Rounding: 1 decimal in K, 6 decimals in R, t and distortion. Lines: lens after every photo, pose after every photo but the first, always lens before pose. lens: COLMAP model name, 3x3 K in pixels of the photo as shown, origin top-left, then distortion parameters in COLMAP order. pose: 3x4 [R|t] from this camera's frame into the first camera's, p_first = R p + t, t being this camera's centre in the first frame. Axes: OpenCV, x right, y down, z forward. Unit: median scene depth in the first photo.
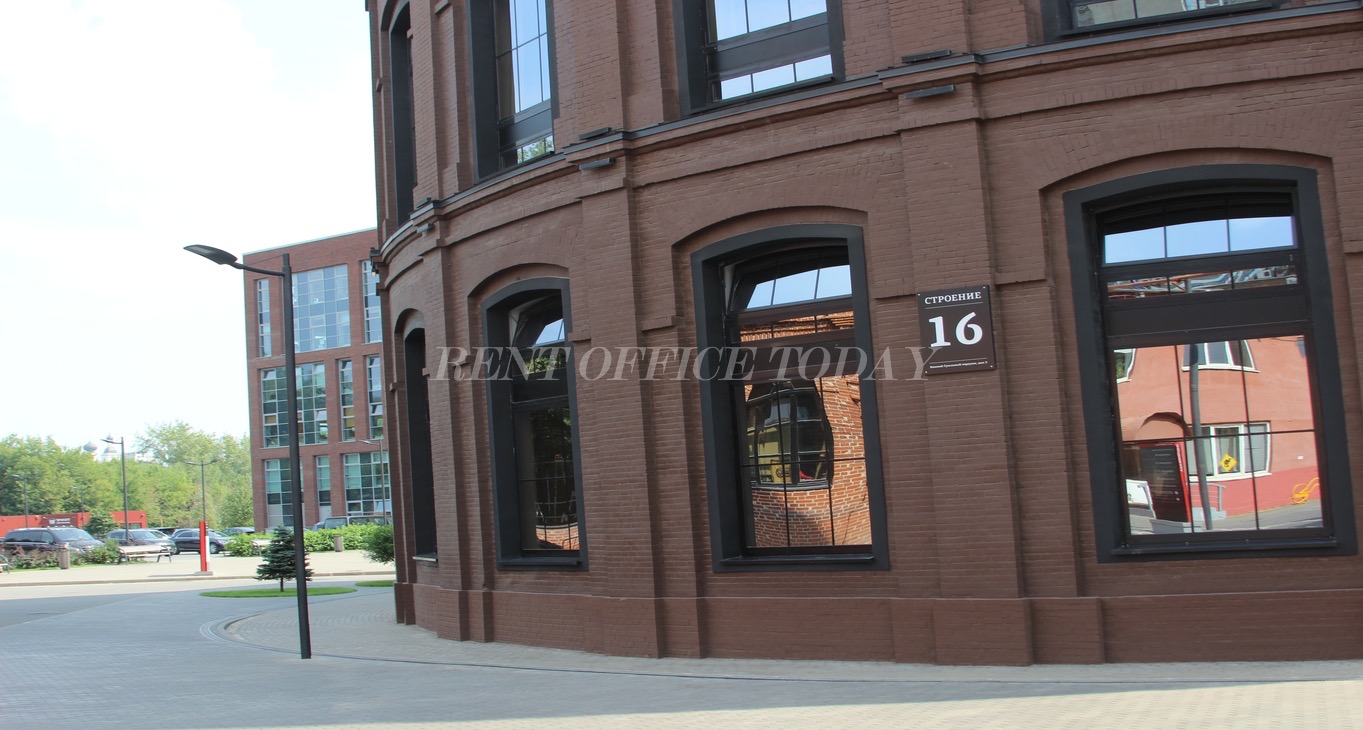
lens RADIAL K [[1757.5, 0, 679.3], [0, 1757.5, 297.9], [0, 0, 1]] dist [-0.112189, 0.077175]
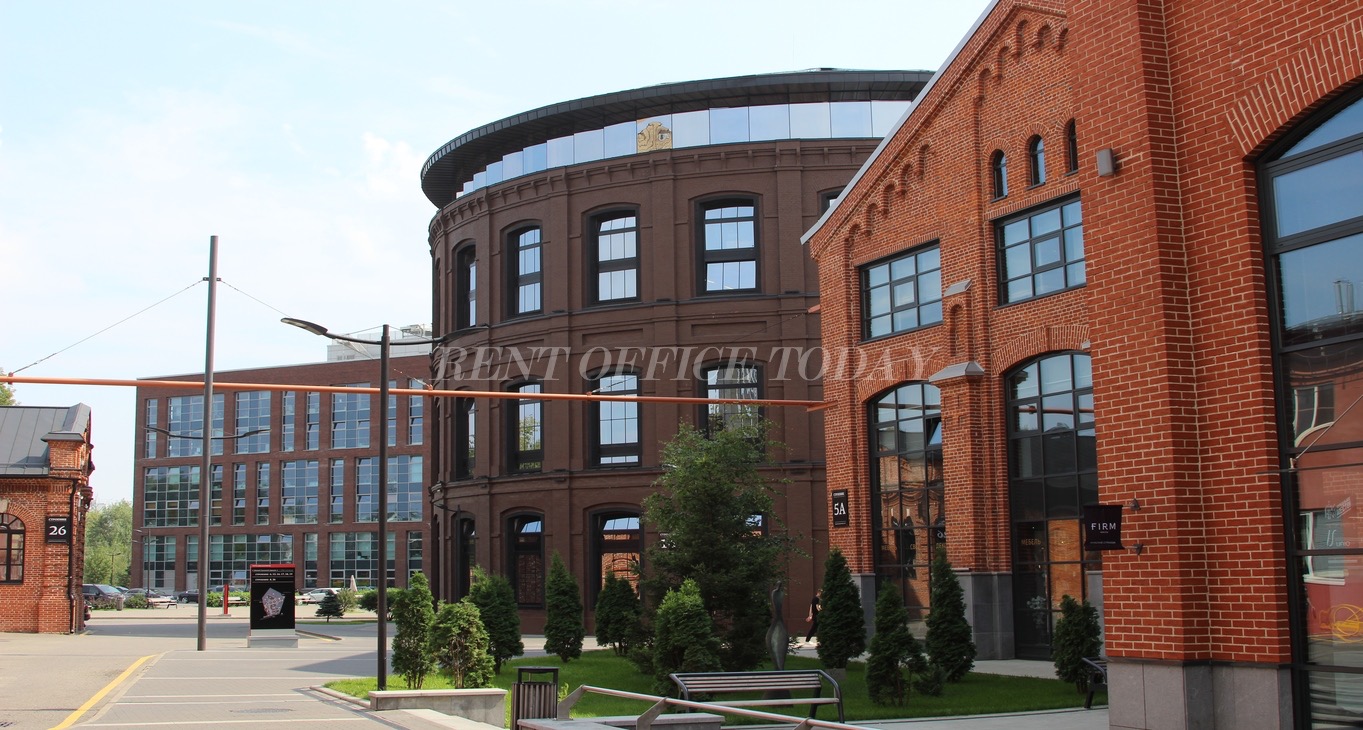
lens RADIAL K [[1757.5, 0, 679.3], [0, 1757.5, 297.9], [0, 0, 1]] dist [-0.112189, 0.077175]
pose [[0.985097, 0.061228, 0.160735, -0.309912], [-0.054020, 0.997345, -0.048839, -0.223581], [-0.163299, 0.039428, 0.985789, -1.845227]]
